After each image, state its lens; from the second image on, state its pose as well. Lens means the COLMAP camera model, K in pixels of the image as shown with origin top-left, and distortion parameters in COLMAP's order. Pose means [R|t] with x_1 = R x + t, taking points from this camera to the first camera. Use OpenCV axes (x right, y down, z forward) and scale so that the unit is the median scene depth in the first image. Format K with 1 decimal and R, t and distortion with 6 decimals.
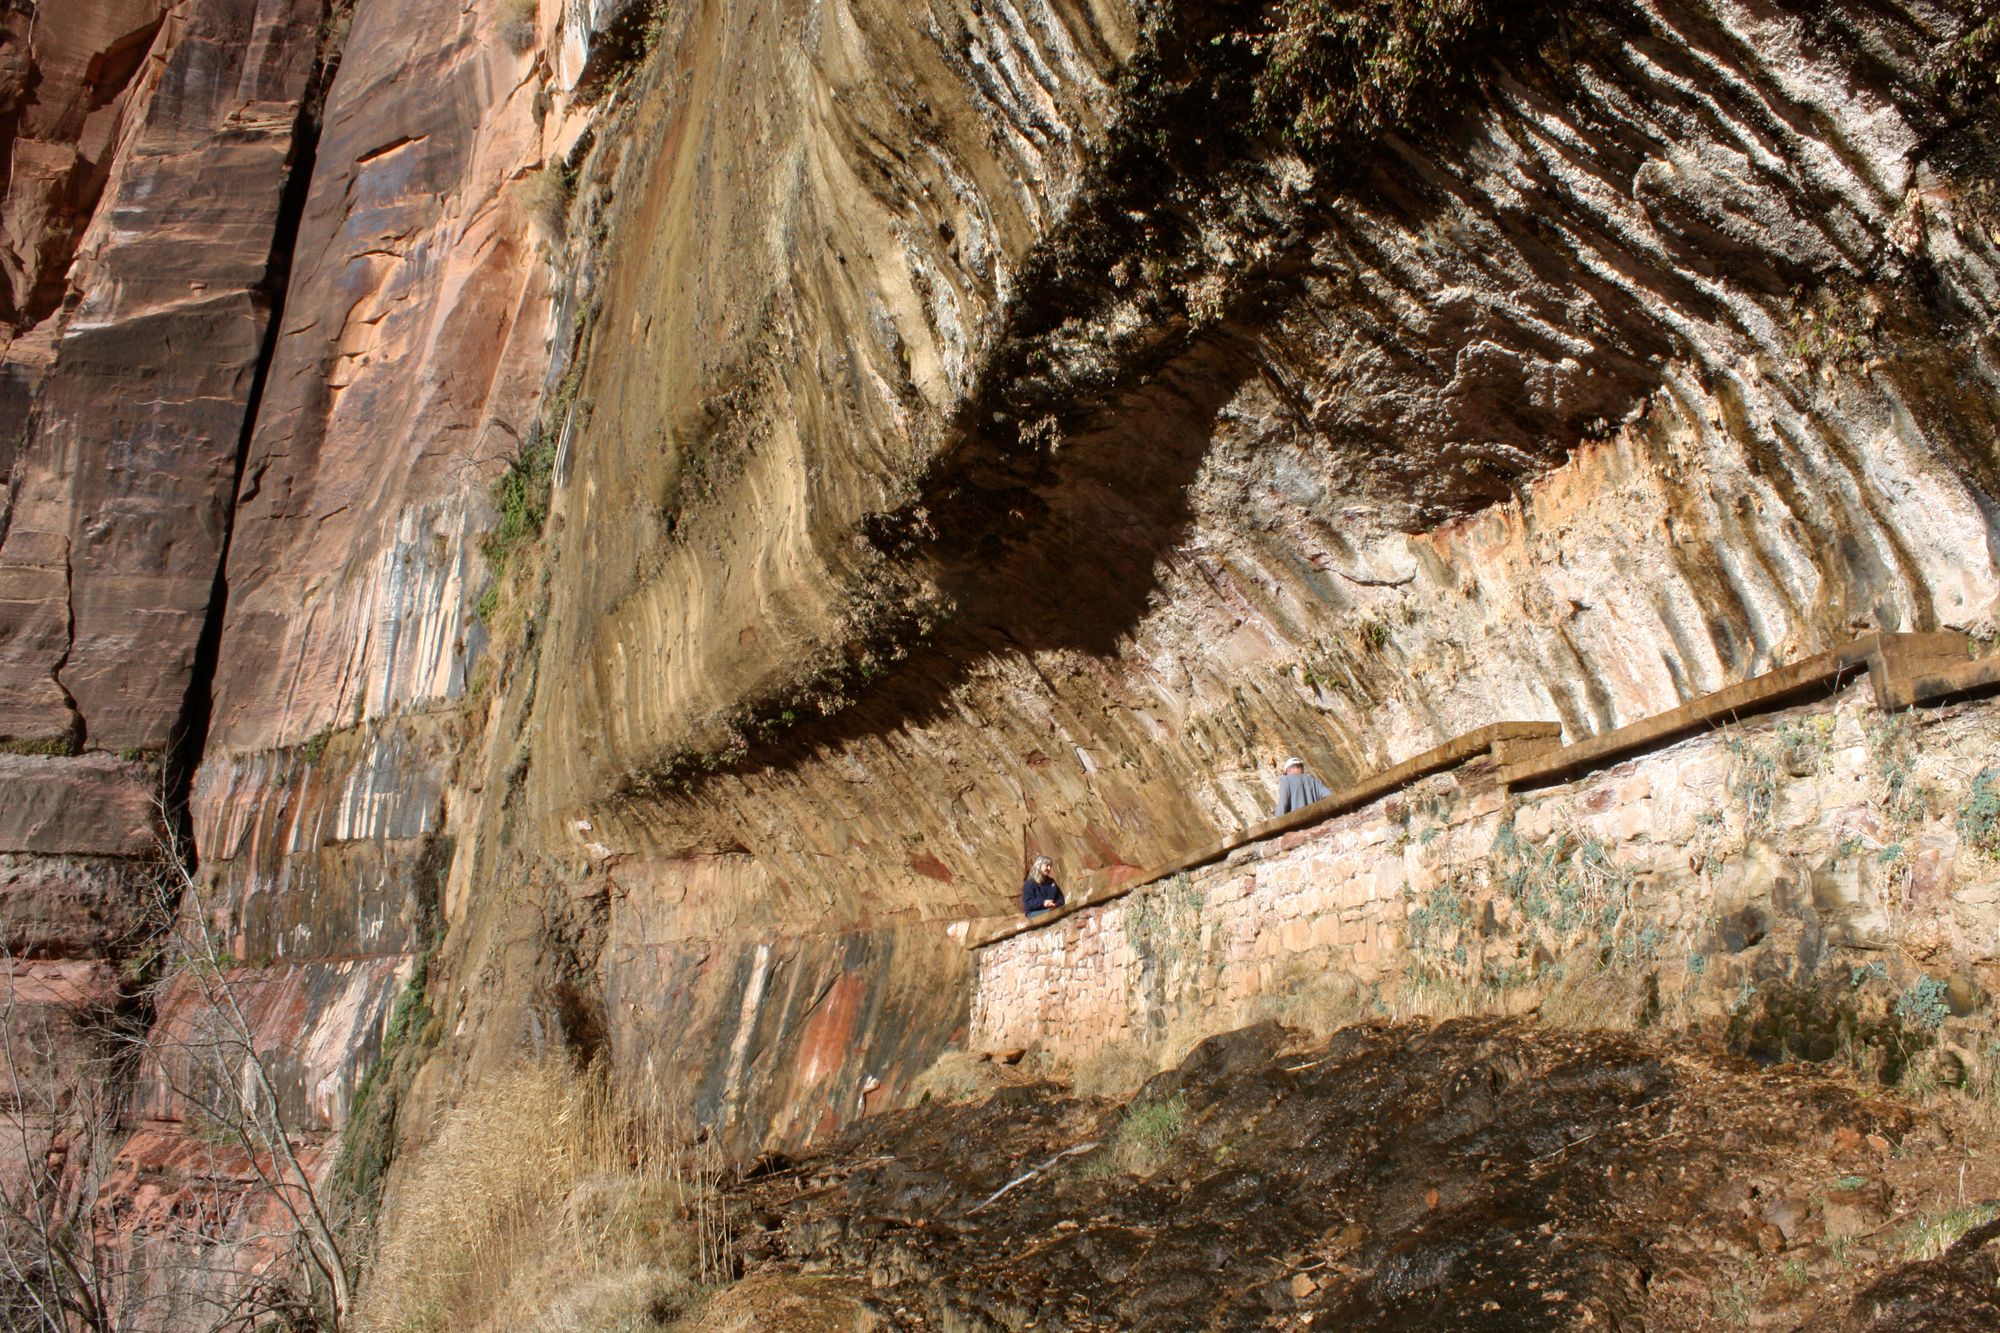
lens RADIAL K [[1635.5, 0, 1000.0], [0, 1635.5, 666.5], [0, 0, 1]] dist [-0.168222, 0.134347]
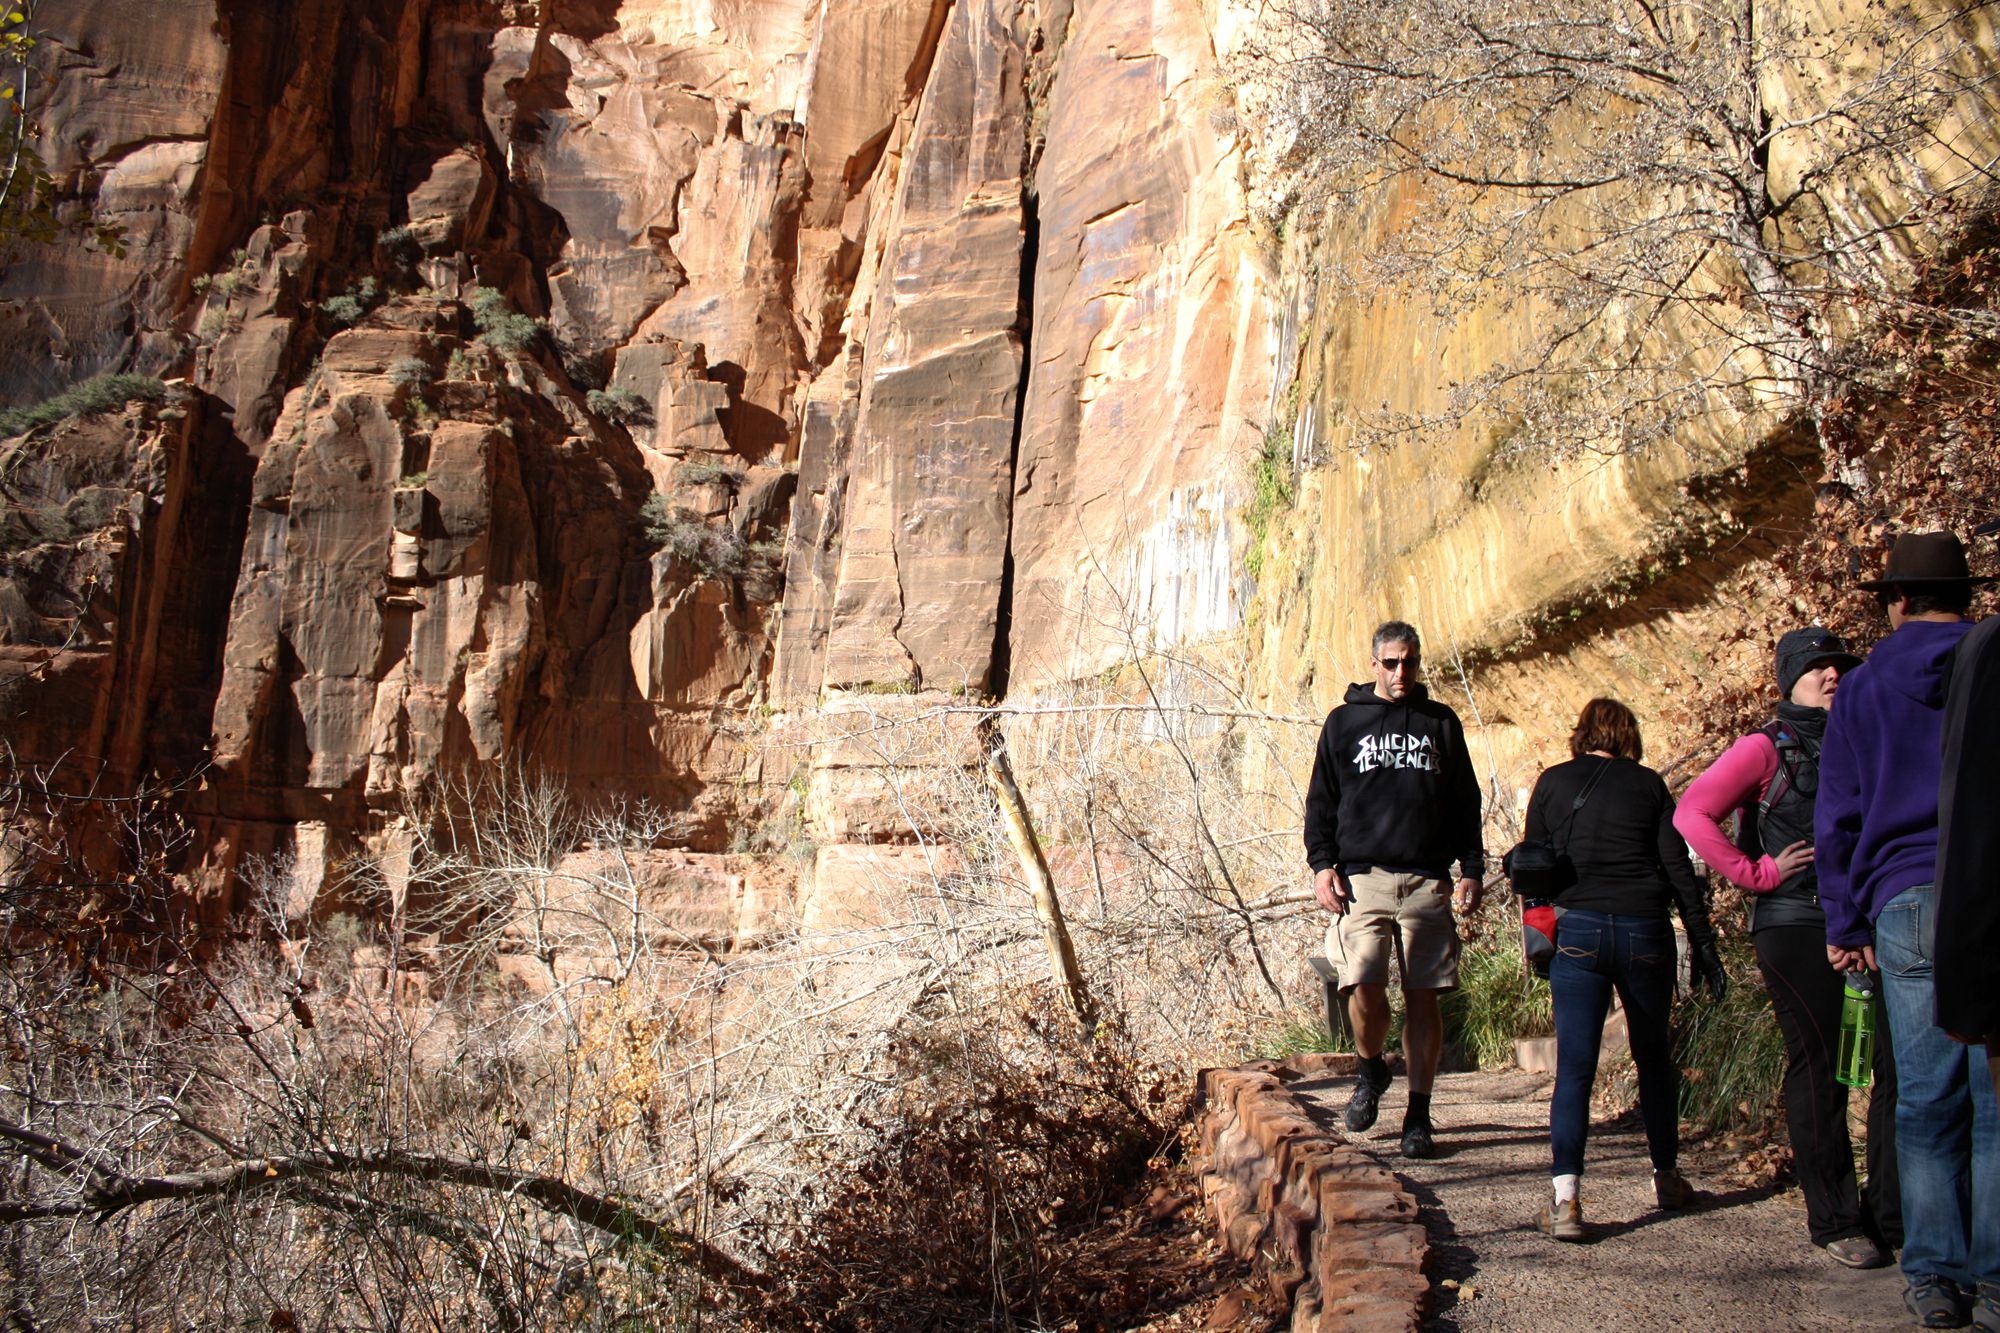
lens RADIAL K [[1635.5, 0, 1000.0], [0, 1635.5, 666.5], [0, 0, 1]] dist [-0.168222, 0.134347]
pose [[0.955550, -0.043561, -0.291592, -0.113388], [0.049549, 0.998685, 0.013179, 0.018585], [0.290634, -0.027041, 0.956452, -0.300554]]
